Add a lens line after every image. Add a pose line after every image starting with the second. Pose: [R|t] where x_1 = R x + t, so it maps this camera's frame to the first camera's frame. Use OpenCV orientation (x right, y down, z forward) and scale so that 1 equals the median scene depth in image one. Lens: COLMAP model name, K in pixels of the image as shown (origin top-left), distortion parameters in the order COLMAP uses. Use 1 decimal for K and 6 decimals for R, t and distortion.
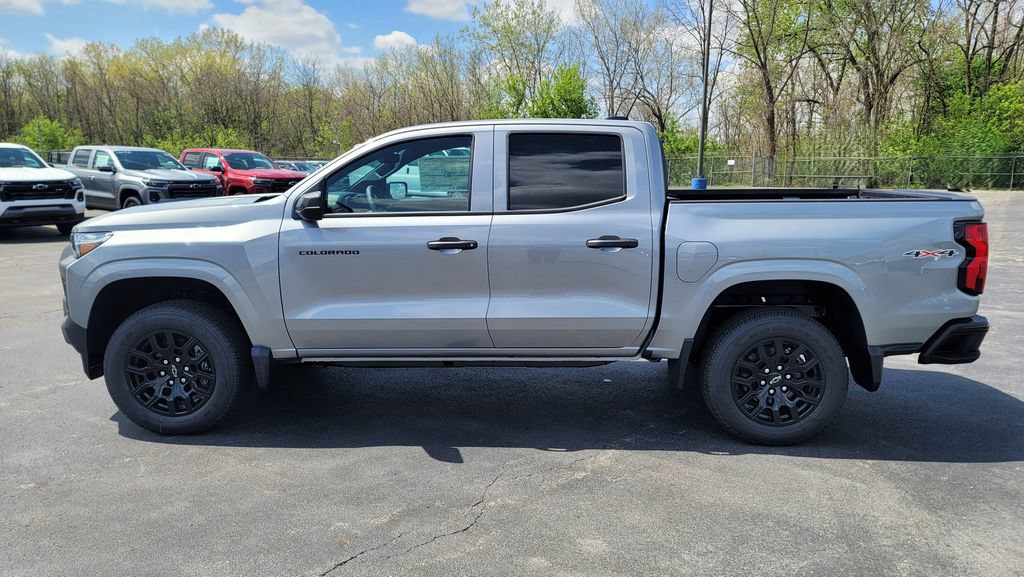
lens RADIAL K [[735.4, 0, 512.0], [0, 735.4, 288.5], [0, 0, 1]] dist [0.045739, -0.001798]
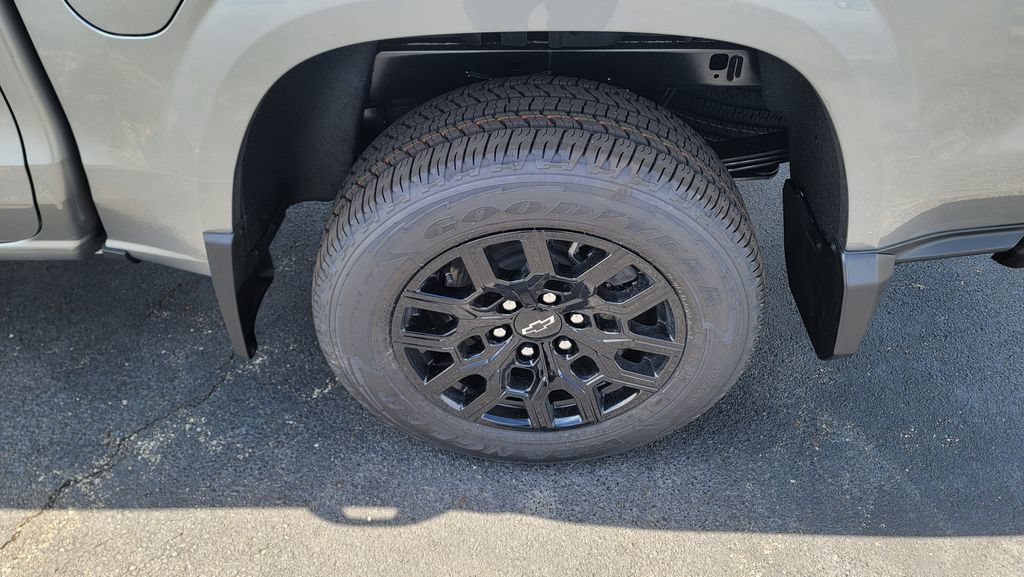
lens RADIAL K [[754.1, 0, 512.0], [0, 754.1, 288.5], [0, 0, 1]] dist [0.043993, -0.006128]
pose [[0.998938, -0.034229, 0.030852, 0.340305], [0.010864, 0.825574, 0.564189, -0.072373], [-0.044782, -0.563254, 0.825069, 0.753998]]
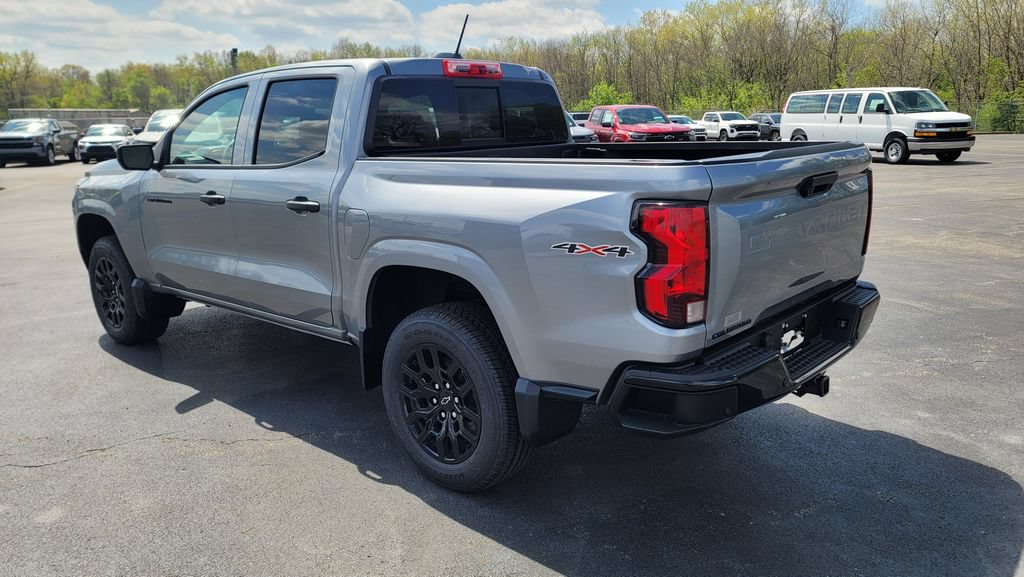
lens RADIAL K [[735.4, 0, 512.0], [0, 735.4, 288.5], [0, 0, 1]] dist [0.045739, -0.001798]
pose [[0.778288, 0.120704, -0.616197, 0.862820], [-0.083048, 0.992516, 0.089526, -0.061894], [0.622391, -0.018503, 0.782488, 0.469157]]
